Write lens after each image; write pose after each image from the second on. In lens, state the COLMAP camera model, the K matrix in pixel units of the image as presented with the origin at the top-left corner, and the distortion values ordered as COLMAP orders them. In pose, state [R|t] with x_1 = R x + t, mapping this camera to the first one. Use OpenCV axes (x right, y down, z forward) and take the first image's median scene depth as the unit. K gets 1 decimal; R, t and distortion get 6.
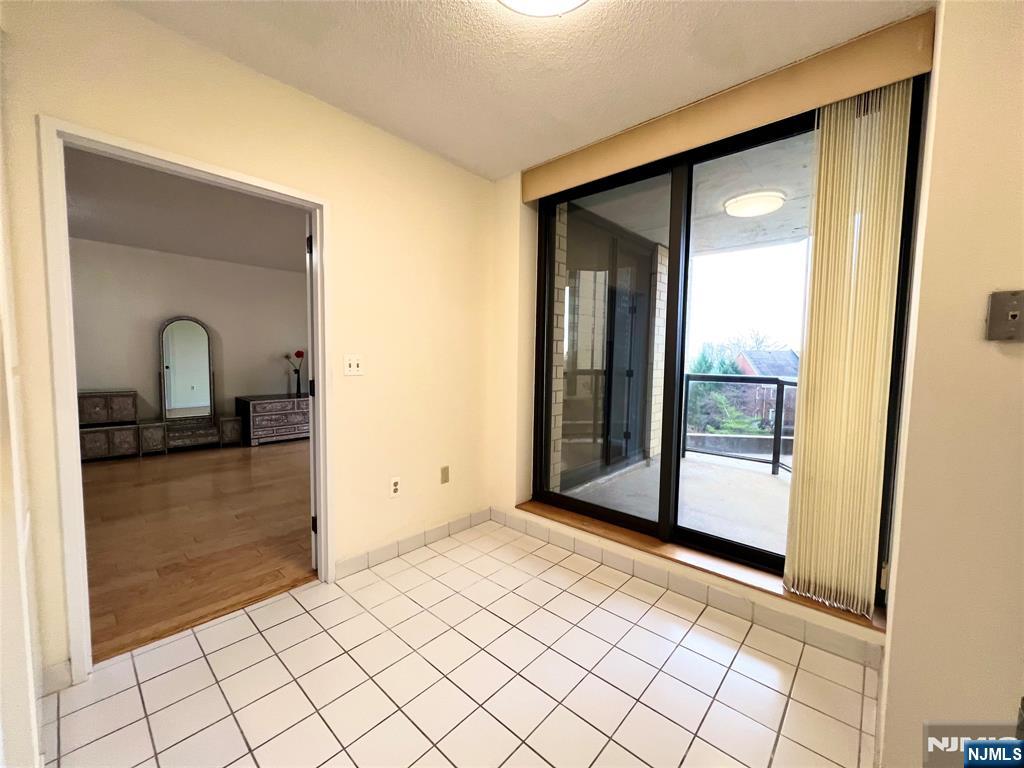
lens RADIAL K [[408.9, 0, 510.0], [0, 408.9, 380.2], [0, 0, 1]] dist [0.003011, 0.000252]
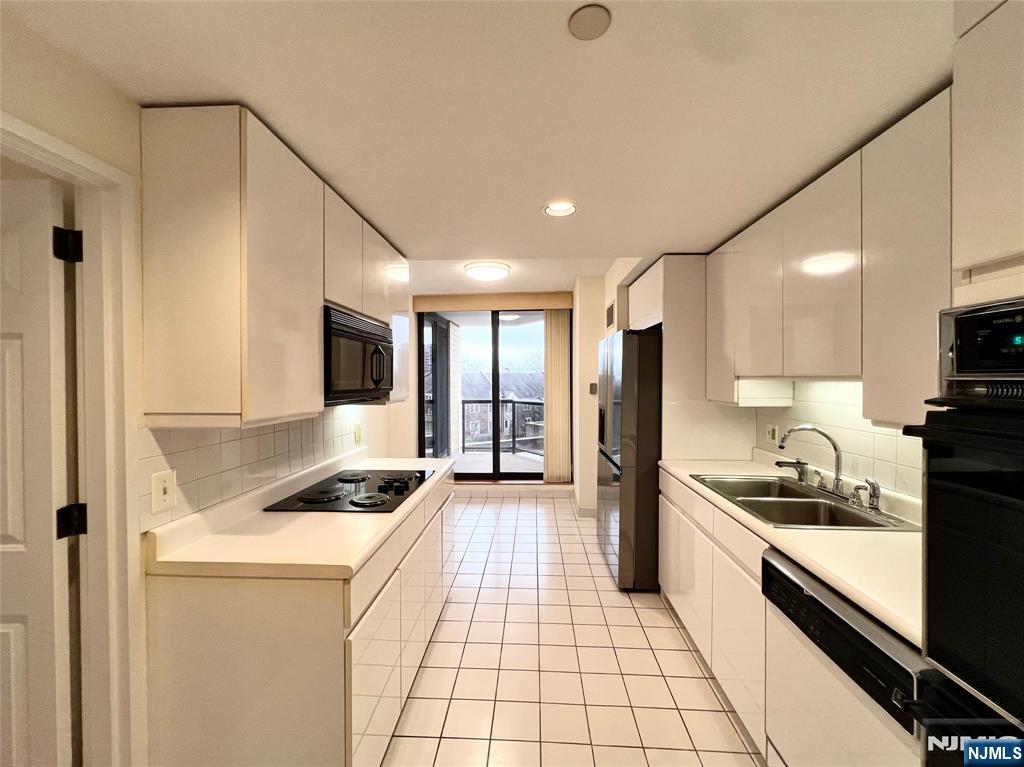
lens RADIAL K [[408.9, 0, 513.0], [0, 408.9, 381.5], [0, 0, 1]] dist [0.003011, 0.000252]
pose [[0.771050, -0.025421, 0.636267, -1.097095], [0.057097, 0.997938, -0.029321, -0.073710], [-0.634210, 0.058937, 0.770911, -0.897015]]
